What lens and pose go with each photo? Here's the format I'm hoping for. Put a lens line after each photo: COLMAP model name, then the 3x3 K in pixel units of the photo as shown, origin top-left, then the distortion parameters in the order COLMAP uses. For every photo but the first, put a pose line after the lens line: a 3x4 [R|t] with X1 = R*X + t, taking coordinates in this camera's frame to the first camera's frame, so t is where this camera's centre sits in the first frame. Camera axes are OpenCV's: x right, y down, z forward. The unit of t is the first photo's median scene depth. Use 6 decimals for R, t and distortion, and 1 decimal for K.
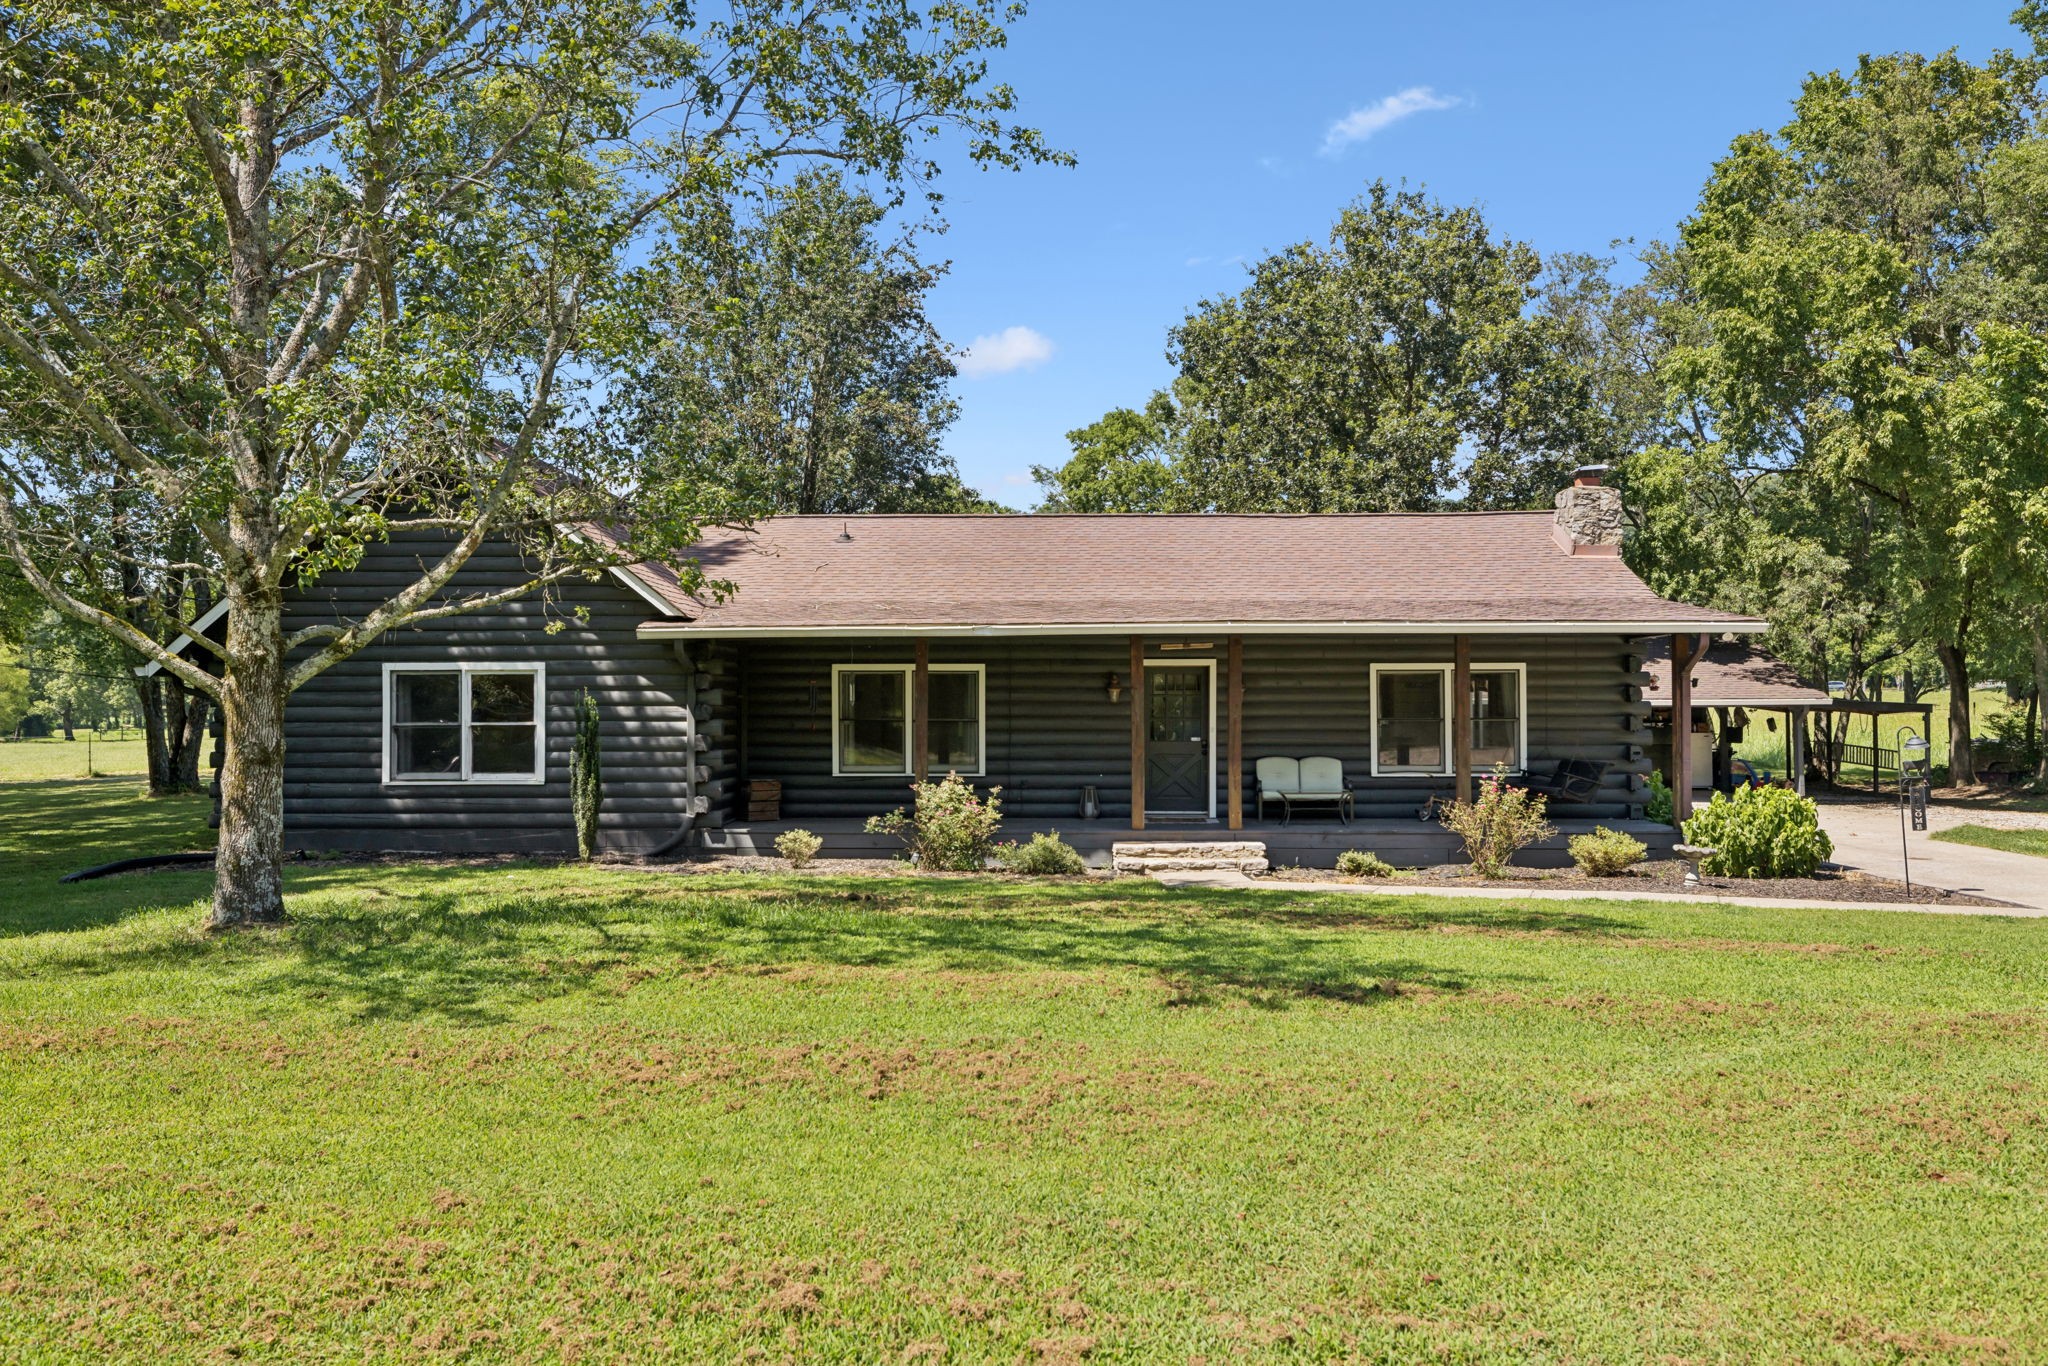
lens RADIAL K [[1703.6, 0, 1010.7], [0, 1703.6, 691.2], [0, 0, 1]] dist [-0.003605, 0.004739]
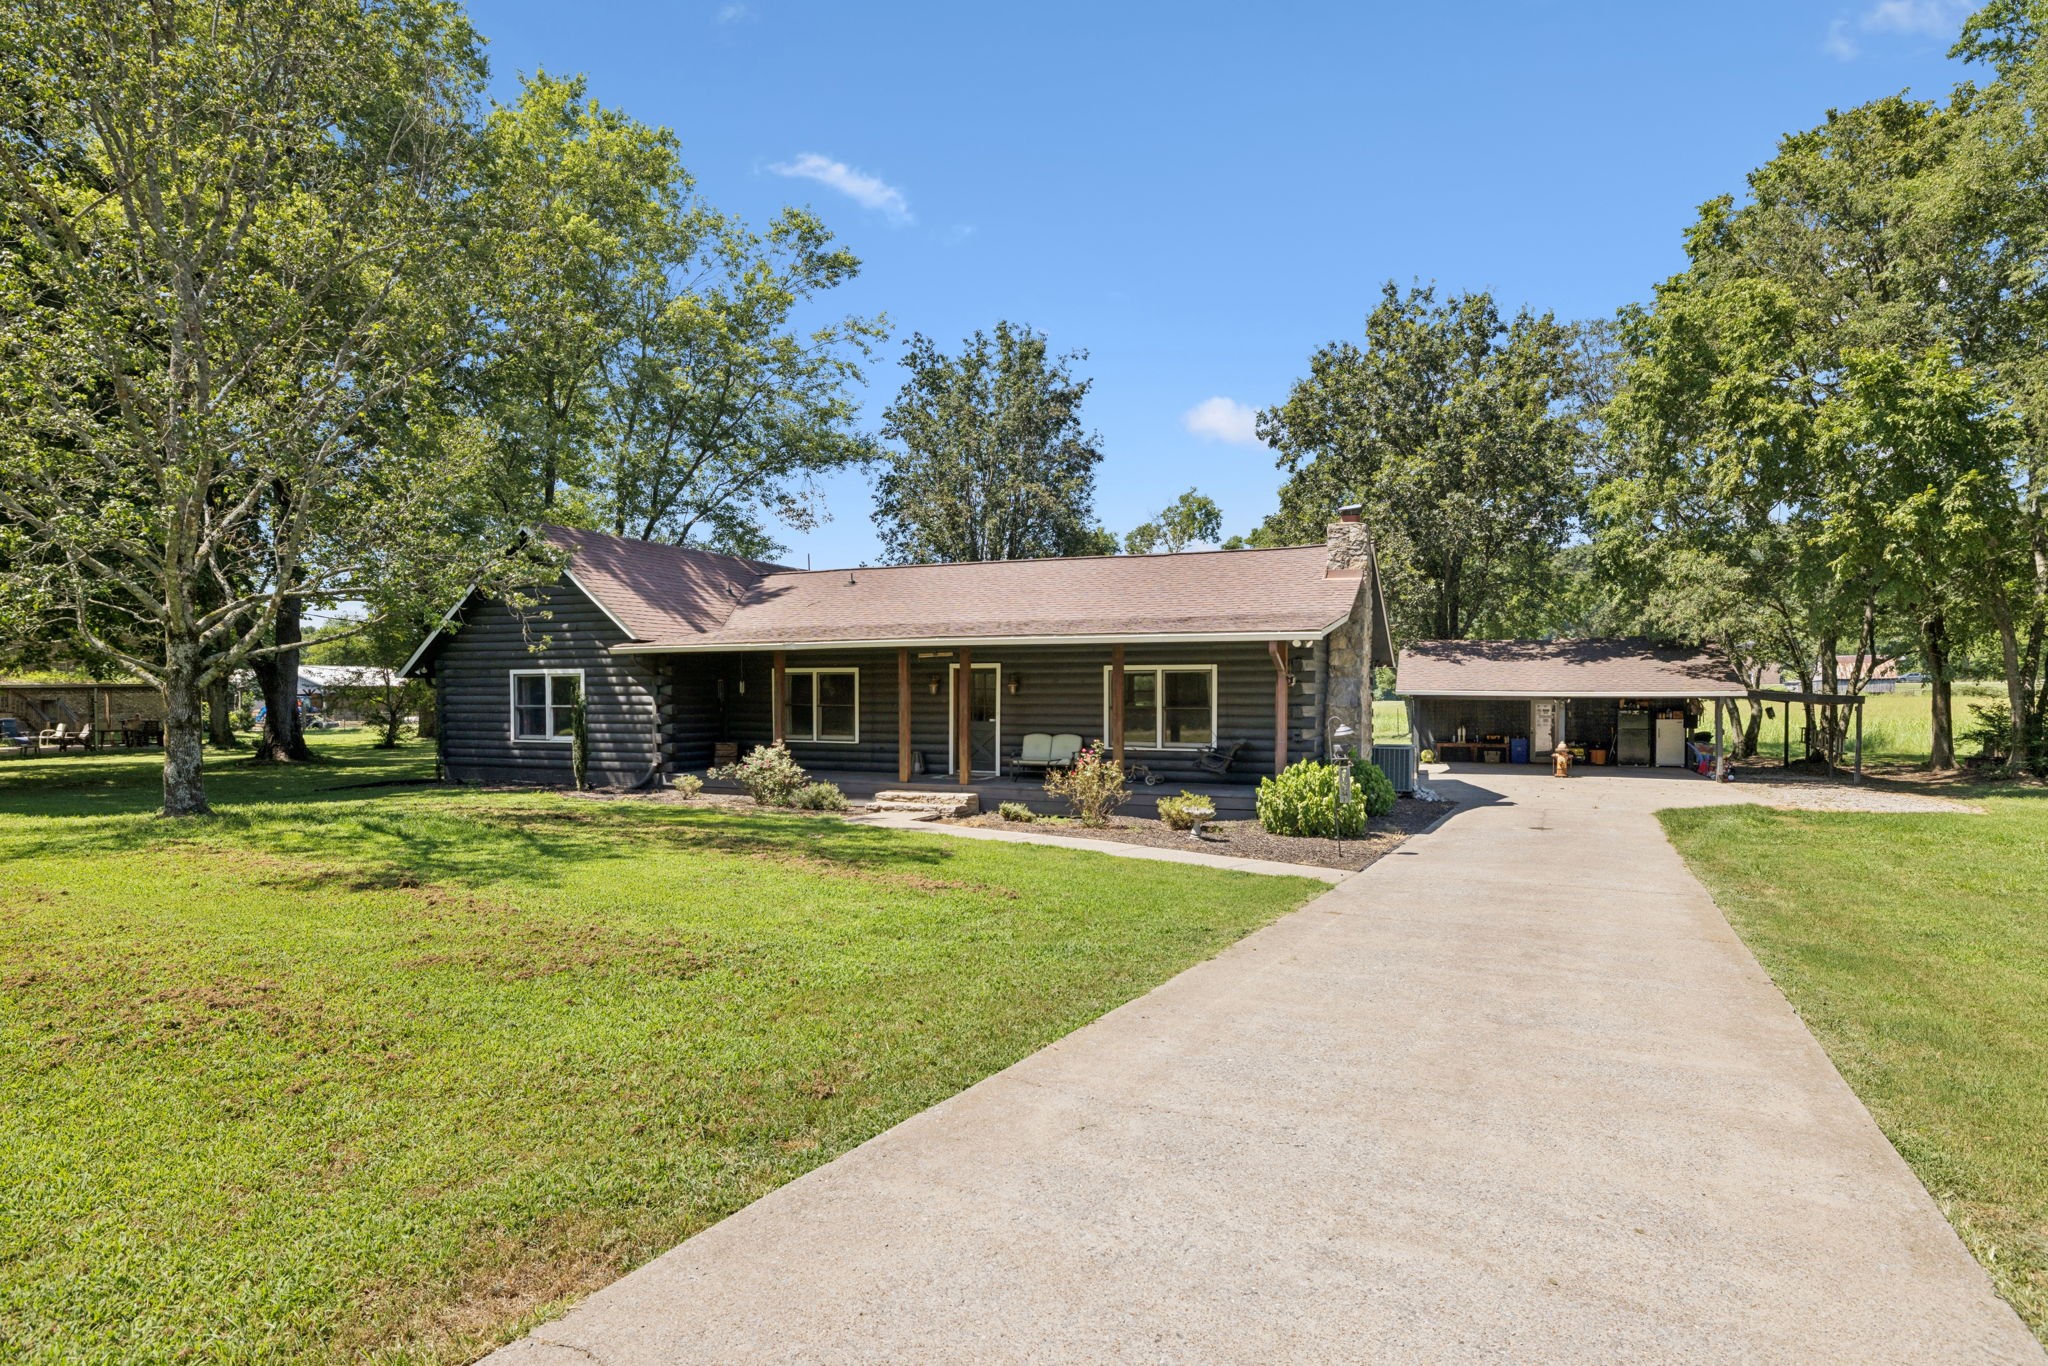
lens RADIAL K [[1185.8, 0, 986.6], [0, 1185.8, 738.8], [0, 0, 1]] dist [-0.004102, 0.001741]
pose [[0.920083, 0.017634, -0.391326, 0.494384], [0.001094, 0.998867, 0.047583, -0.003254], [0.391721, -0.044209, 0.919021, 0.096225]]
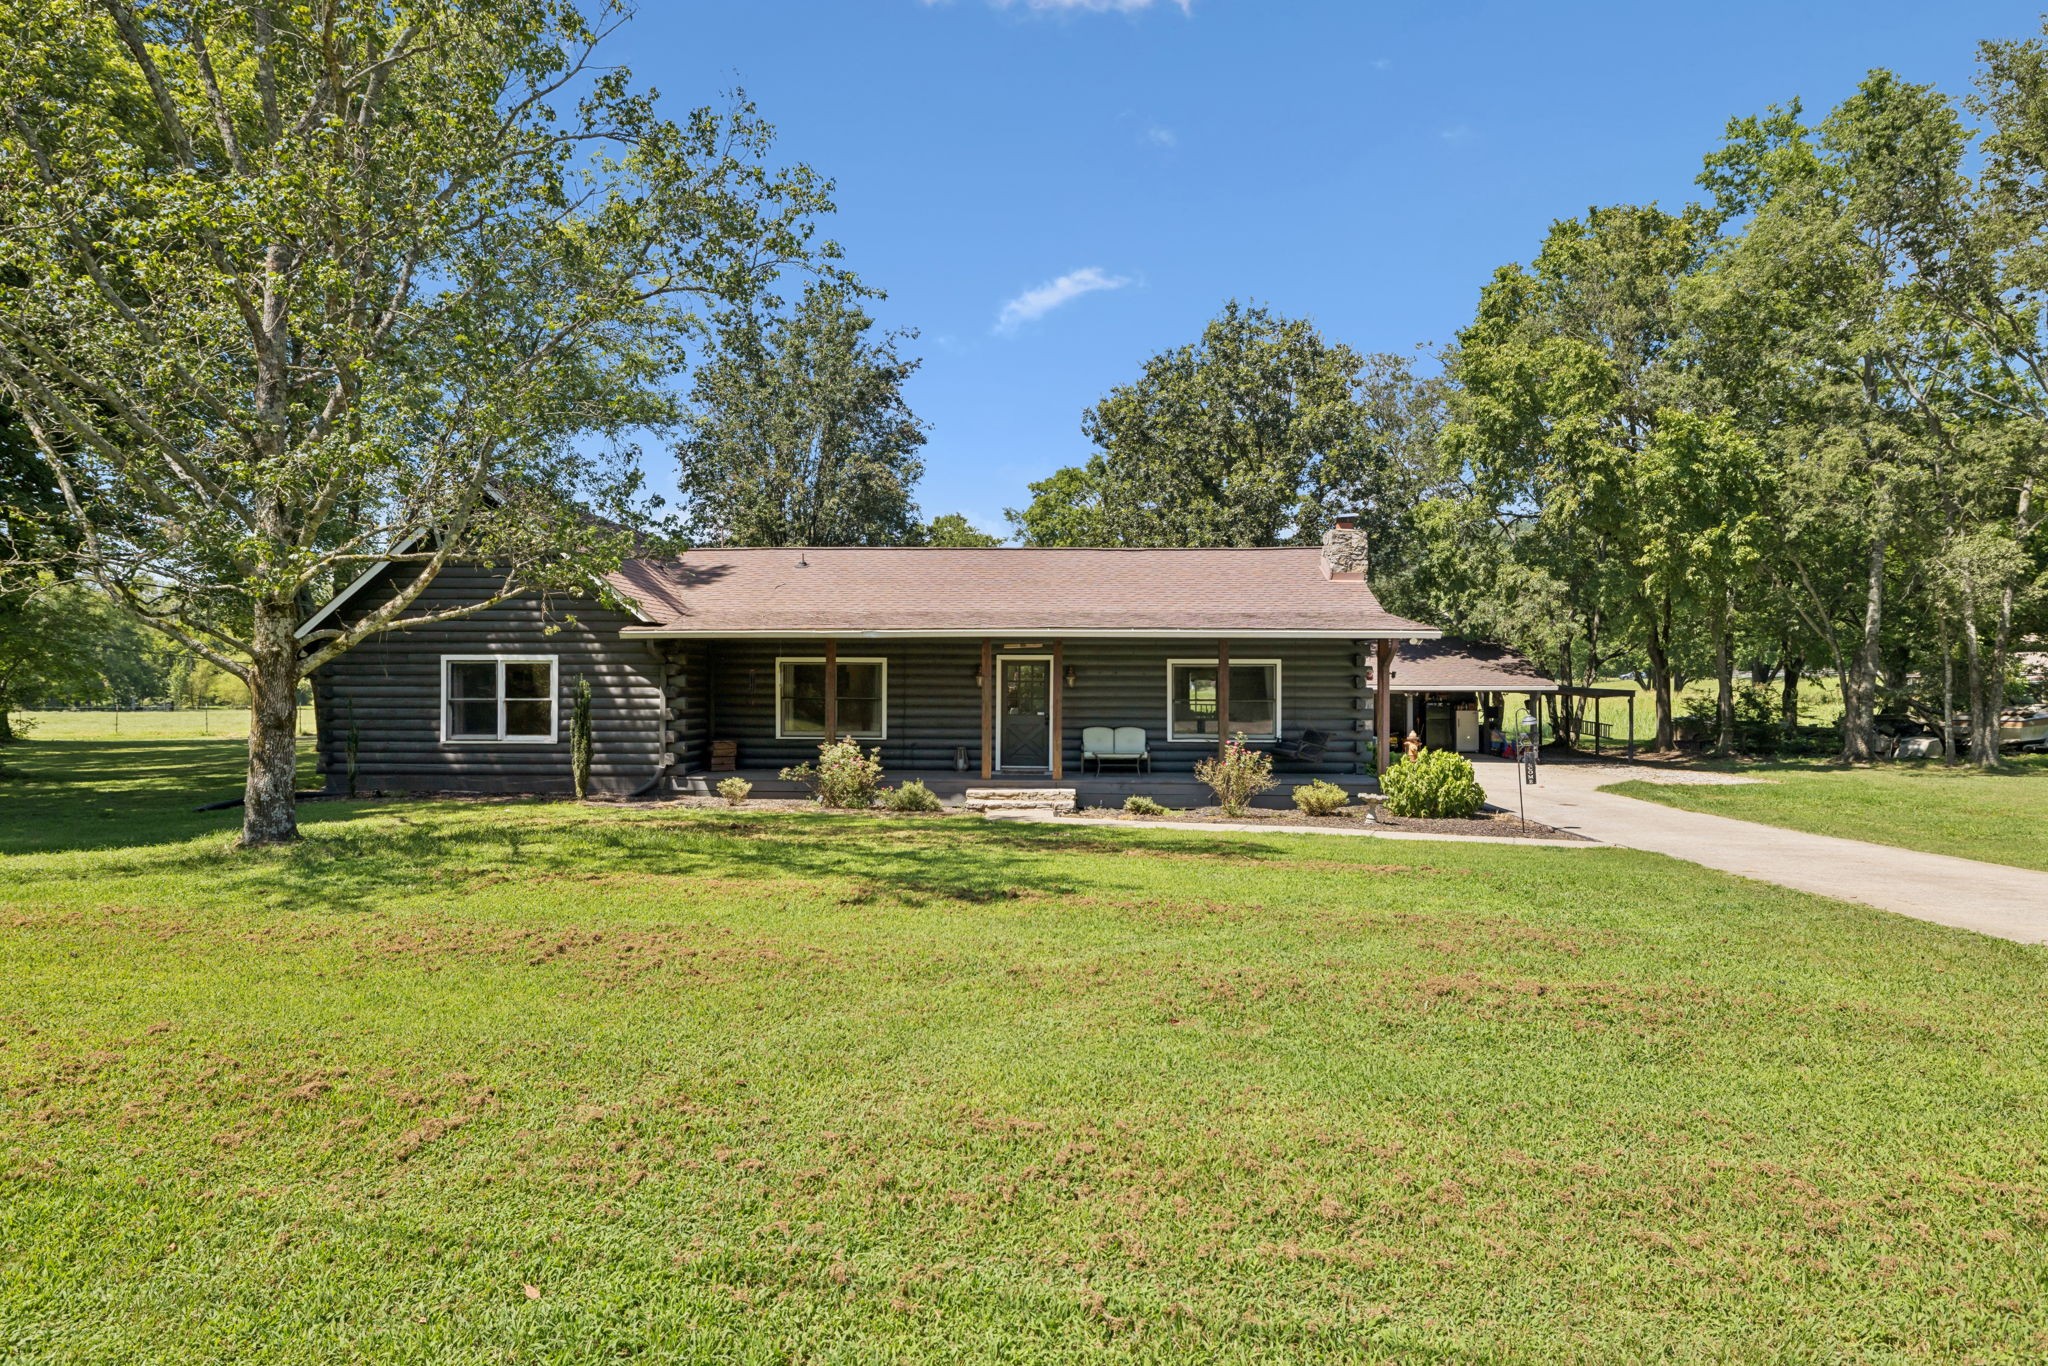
lens RADIAL K [[1272.4, 0, 1020.0], [0, 1272.4, 688.5], [0, 0, 1]] dist [0.001000, -0.001105]
pose [[0.999881, 0.005760, -0.014298, 0.107668], [-0.005610, 0.999929, 0.010516, -0.002692], [0.014357, -0.010434, 0.999842, -0.022241]]
